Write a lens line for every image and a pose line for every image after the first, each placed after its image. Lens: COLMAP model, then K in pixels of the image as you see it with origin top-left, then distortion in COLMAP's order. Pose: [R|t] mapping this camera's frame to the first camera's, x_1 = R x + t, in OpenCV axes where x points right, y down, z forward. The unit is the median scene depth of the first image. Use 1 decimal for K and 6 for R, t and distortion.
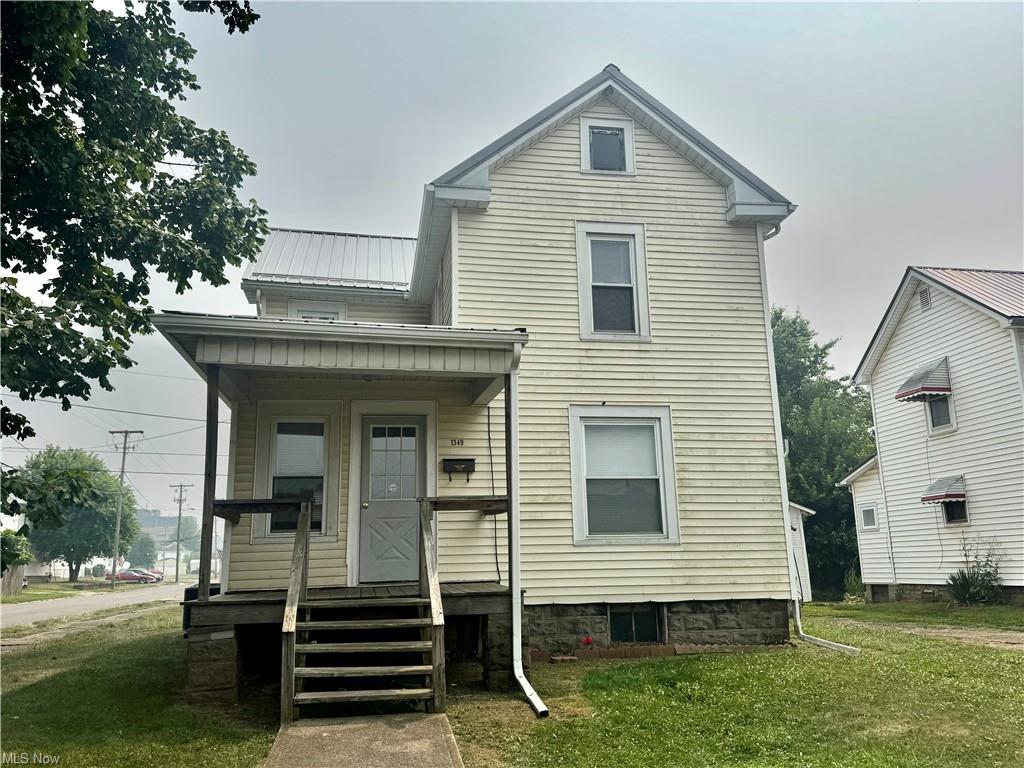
lens RADIAL K [[834.2, 0, 513.6], [0, 834.2, 383.1], [0, 0, 1]] dist [0.052867, -0.007510]
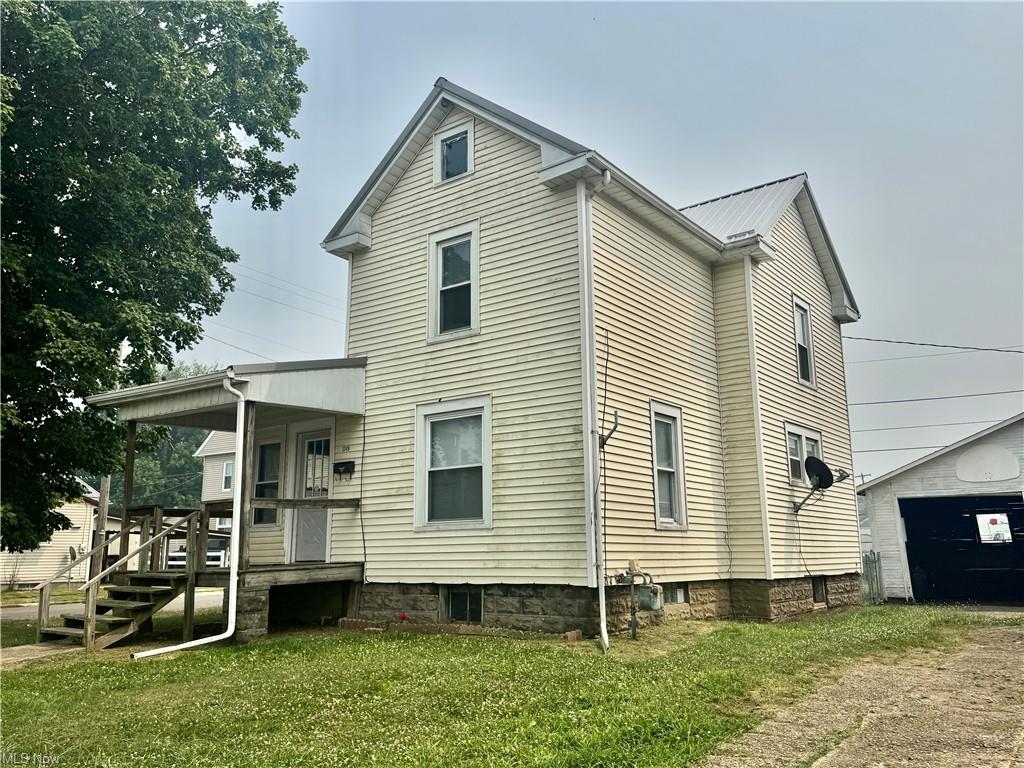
lens RADIAL K [[834.2, 0, 514.4], [0, 834.2, 384.6], [0, 0, 1]] dist [0.052867, -0.007510]
pose [[0.689693, -0.132785, -0.711823, 0.964095], [0.153186, 0.987549, -0.035796, 0.059202], [0.707713, -0.084353, 0.701446, 0.319151]]
